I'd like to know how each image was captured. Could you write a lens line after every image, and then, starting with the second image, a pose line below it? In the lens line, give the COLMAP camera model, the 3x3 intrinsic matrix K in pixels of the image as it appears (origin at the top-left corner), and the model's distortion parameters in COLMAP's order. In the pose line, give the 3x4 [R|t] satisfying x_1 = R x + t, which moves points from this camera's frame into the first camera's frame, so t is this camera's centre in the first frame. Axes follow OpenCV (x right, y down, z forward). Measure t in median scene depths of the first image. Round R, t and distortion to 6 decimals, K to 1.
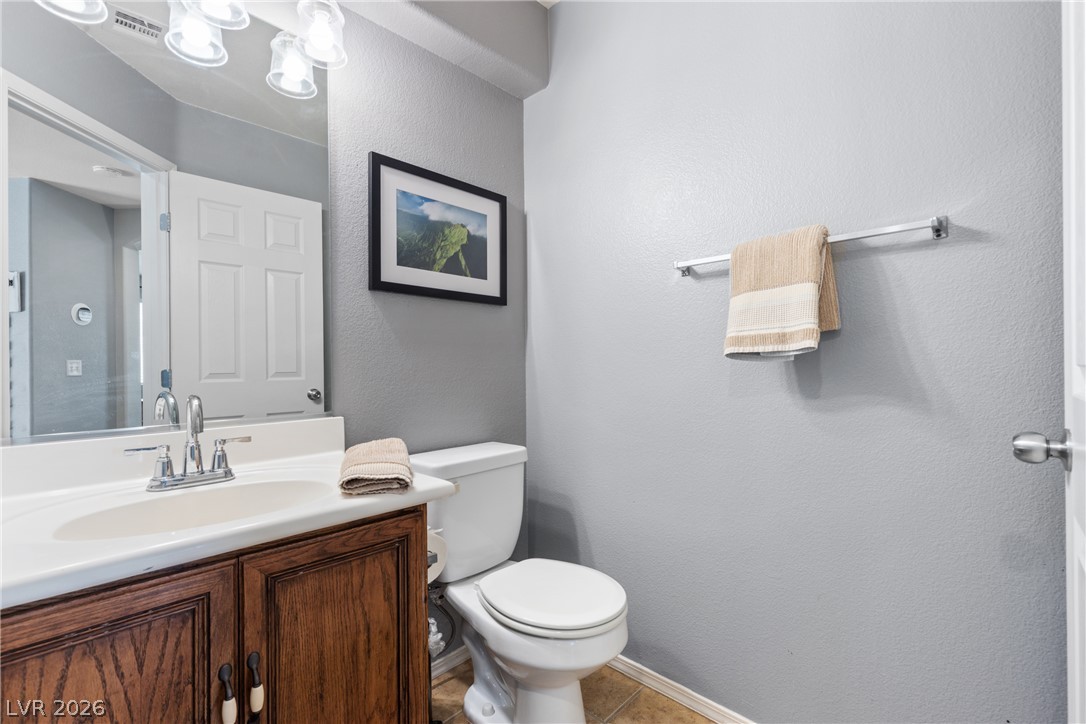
lens RADIAL K [[489.0, 0, 551.1], [0, 489.0, 361.3], [0, 0, 1]] dist [0.010657, -0.002228]
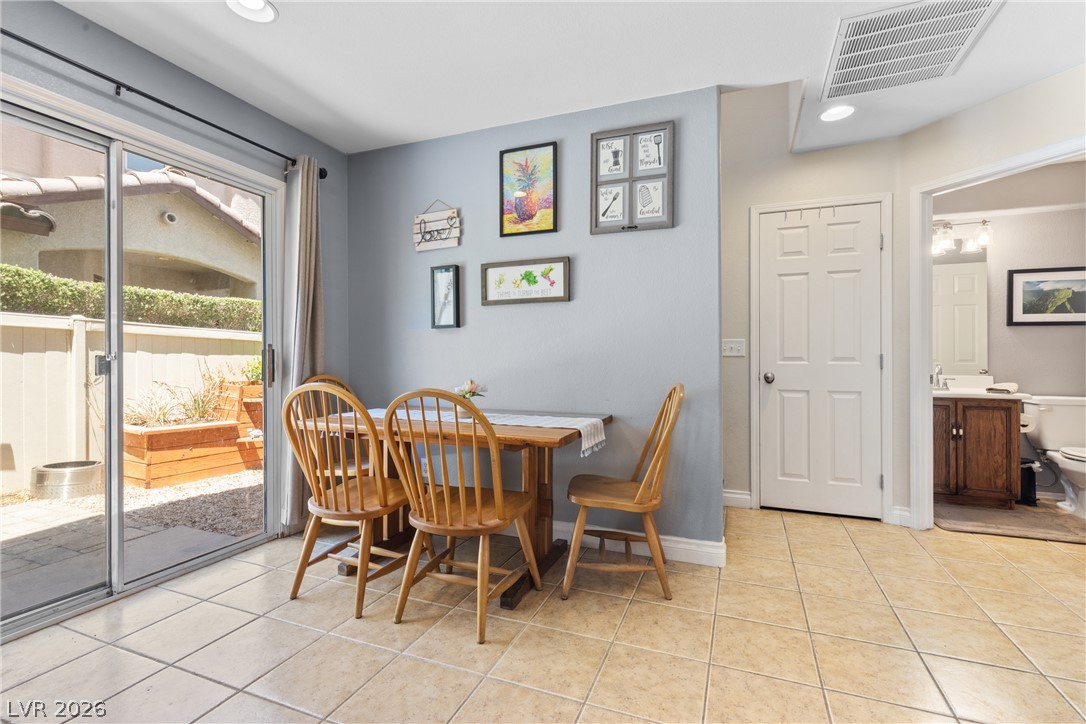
lens RADIAL K [[489.0, 0, 553.6], [0, 489.0, 353.5], [0, 0, 1]] dist [0.010657, -0.002228]
pose [[0.376940, 0.006520, -0.926215, 1.246319], [-0.003385, 0.999978, 0.005662, -0.015870], [0.926232, 0.001001, 0.376953, -2.392221]]
